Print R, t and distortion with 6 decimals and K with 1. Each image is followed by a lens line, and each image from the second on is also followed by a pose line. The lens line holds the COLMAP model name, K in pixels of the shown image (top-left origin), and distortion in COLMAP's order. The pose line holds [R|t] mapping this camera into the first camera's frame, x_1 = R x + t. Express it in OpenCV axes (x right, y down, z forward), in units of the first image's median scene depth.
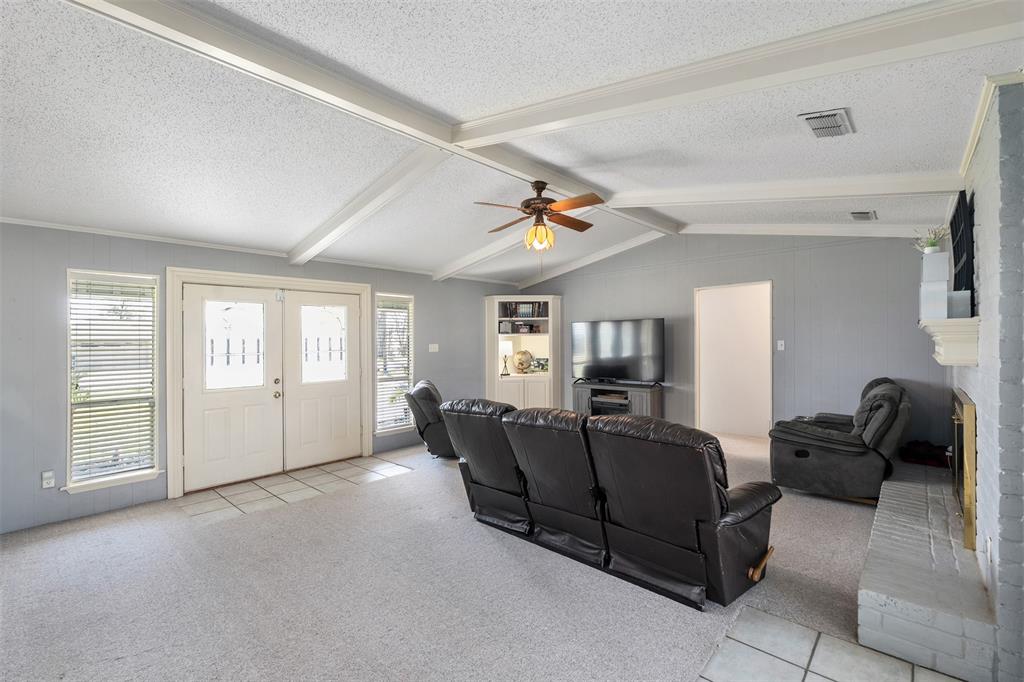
lens RADIAL K [[449.4, 0, 509.9], [0, 449.4, 338.3], [0, 0, 1]] dist [-0.000820, -0.000060]
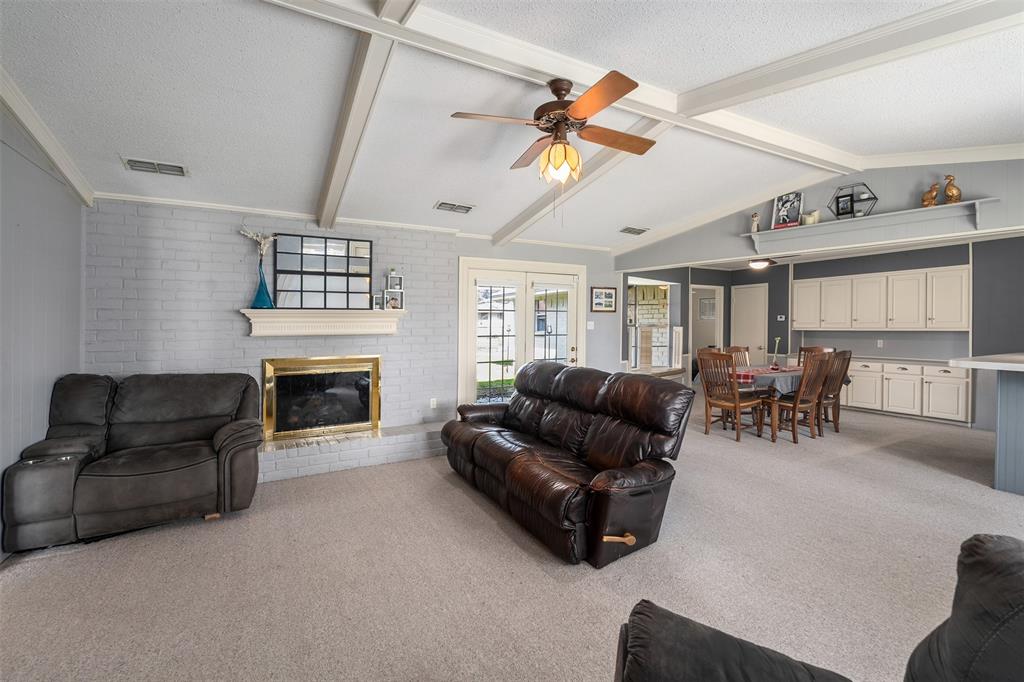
lens RADIAL K [[451.8, 0, 515.1], [0, 451.8, 326.7], [0, 0, 1]] dist [-0.002292, -0.000198]
pose [[-0.947775, 0.018407, 0.318407, -0.062165], [0.017013, 0.999830, -0.007159, 0.023977], [-0.318485, -0.001368, -0.947927, 1.227661]]
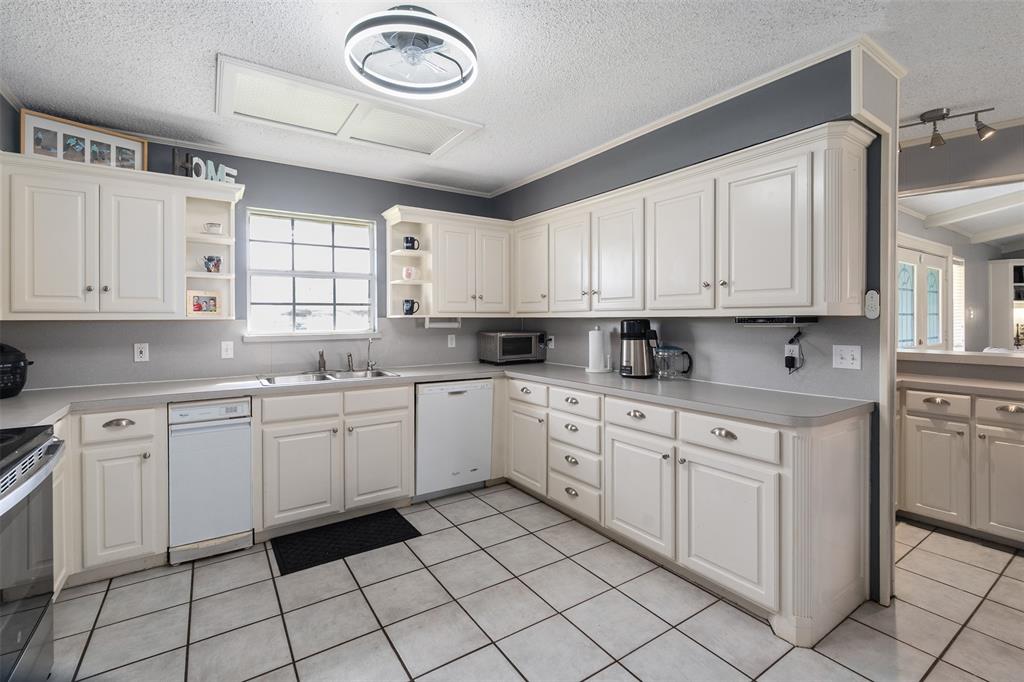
lens RADIAL K [[456.0, 0, 505.8], [0, 456.0, 309.2], [0, 0, 1]] dist [-0.003450, -0.000252]
pose [[0.972009, 0.008636, -0.234783, -1.085163], [-0.011598, 0.999870, -0.011237, 0.039960], [0.234656, 0.013646, 0.971983, -0.193359]]
